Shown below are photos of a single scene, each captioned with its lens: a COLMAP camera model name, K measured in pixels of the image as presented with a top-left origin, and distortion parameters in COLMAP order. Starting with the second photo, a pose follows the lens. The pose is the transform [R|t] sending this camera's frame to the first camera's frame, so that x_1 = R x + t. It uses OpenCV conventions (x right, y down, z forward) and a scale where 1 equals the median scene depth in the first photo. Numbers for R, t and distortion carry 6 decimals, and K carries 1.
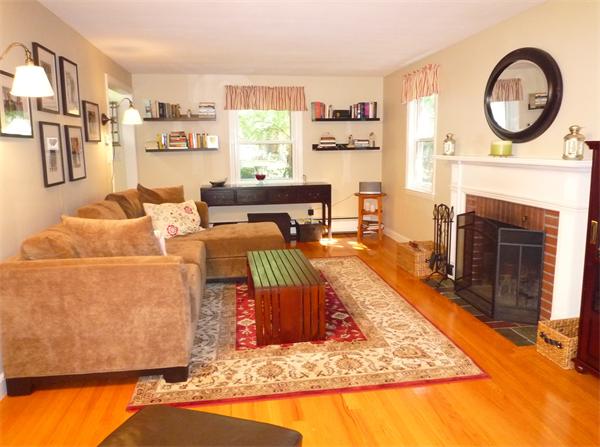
lens RADIAL K [[450.1, 0, 300.0], [0, 450.1, 223.5], [0, 0, 1]] dist [-0.004000, -0.002899]
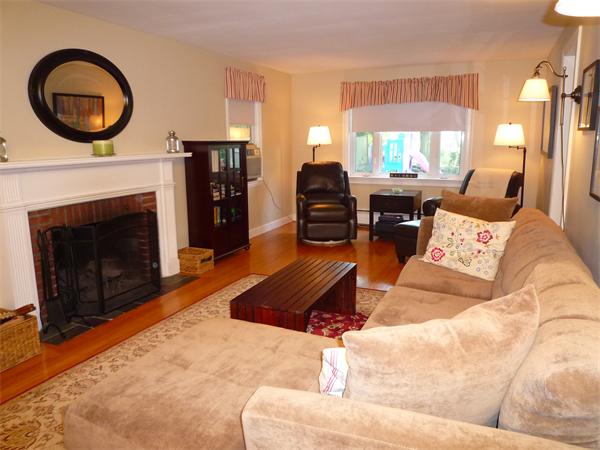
lens RADIAL K [[450.1, 0, 300.0], [0, 450.1, 225.0], [0, 0, 1]] dist [-0.004000, -0.002899]
pose [[-0.834613, -0.084633, 0.544297, -0.511601], [0.113013, 0.940797, 0.319578, -0.287996], [-0.539119, 0.328236, -0.775636, 1.665495]]
